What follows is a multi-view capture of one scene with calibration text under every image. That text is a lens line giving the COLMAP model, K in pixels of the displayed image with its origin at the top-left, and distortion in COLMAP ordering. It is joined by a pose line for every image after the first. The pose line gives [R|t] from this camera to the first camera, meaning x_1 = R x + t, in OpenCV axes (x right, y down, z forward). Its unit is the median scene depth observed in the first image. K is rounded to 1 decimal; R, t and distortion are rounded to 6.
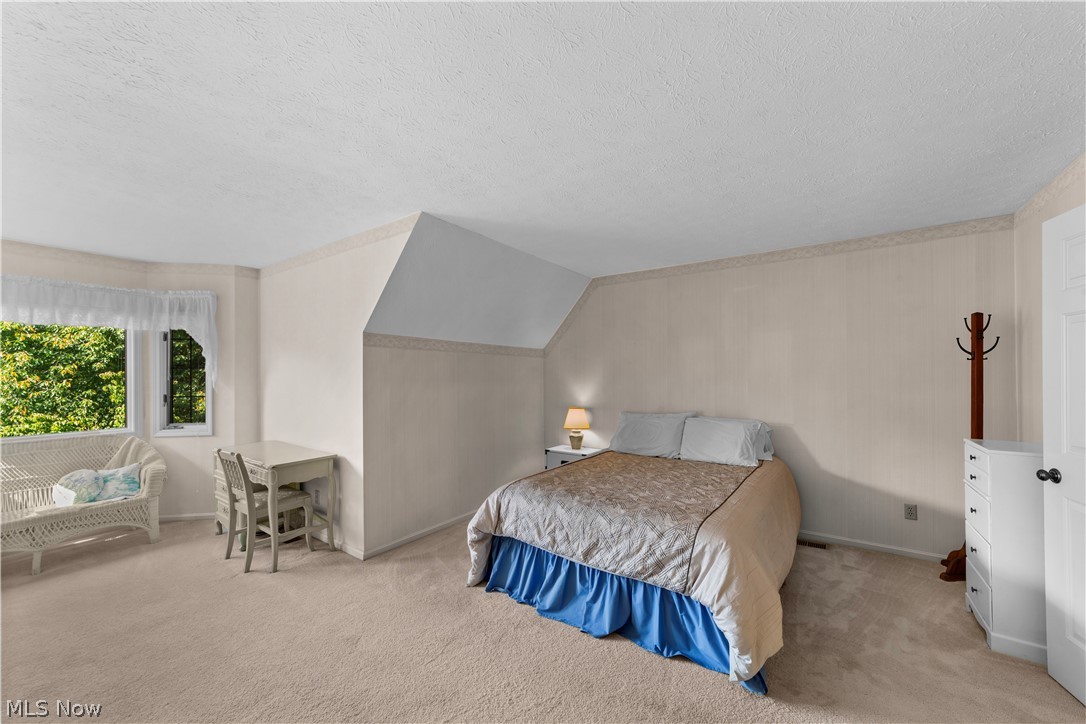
lens RADIAL K [[413.2, 0, 537.1], [0, 413.2, 372.4], [0, 0, 1]] dist [-0.006019, 0.003918]
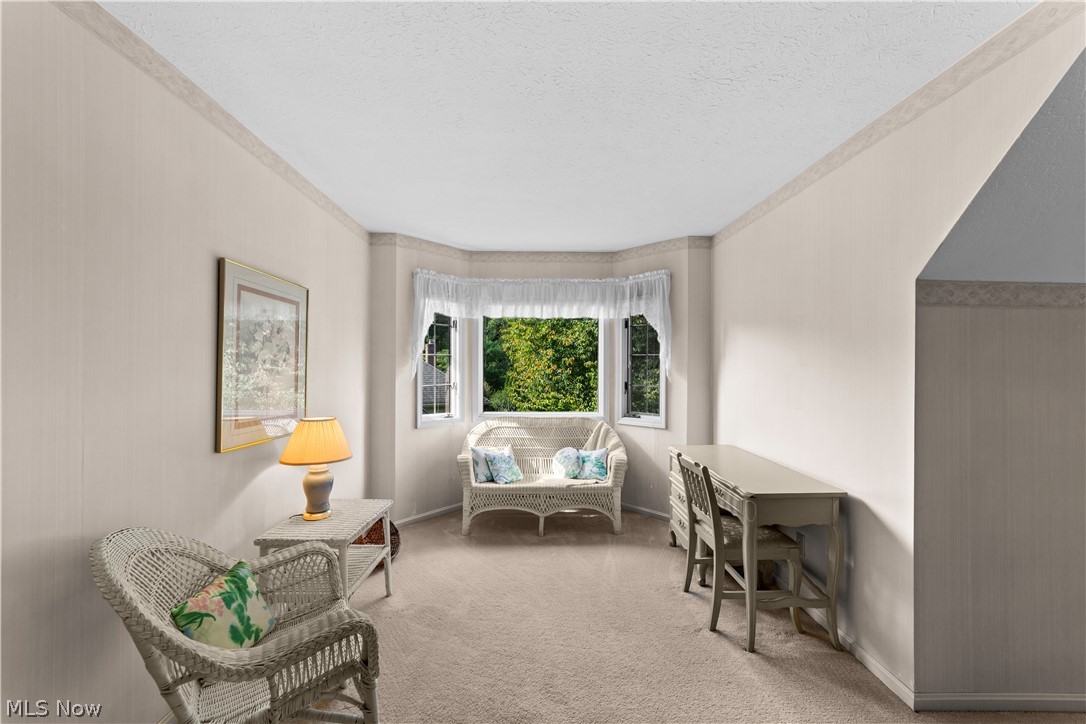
lens RADIAL K [[413.2, 0, 536.1], [0, 413.2, 364.6], [0, 0, 1]] dist [-0.006019, 0.003918]
pose [[0.591664, 0.005046, -0.806169, -0.267153], [-0.006014, 0.999980, 0.001846, 0.013495], [0.806162, 0.003756, 0.591682, 0.276100]]
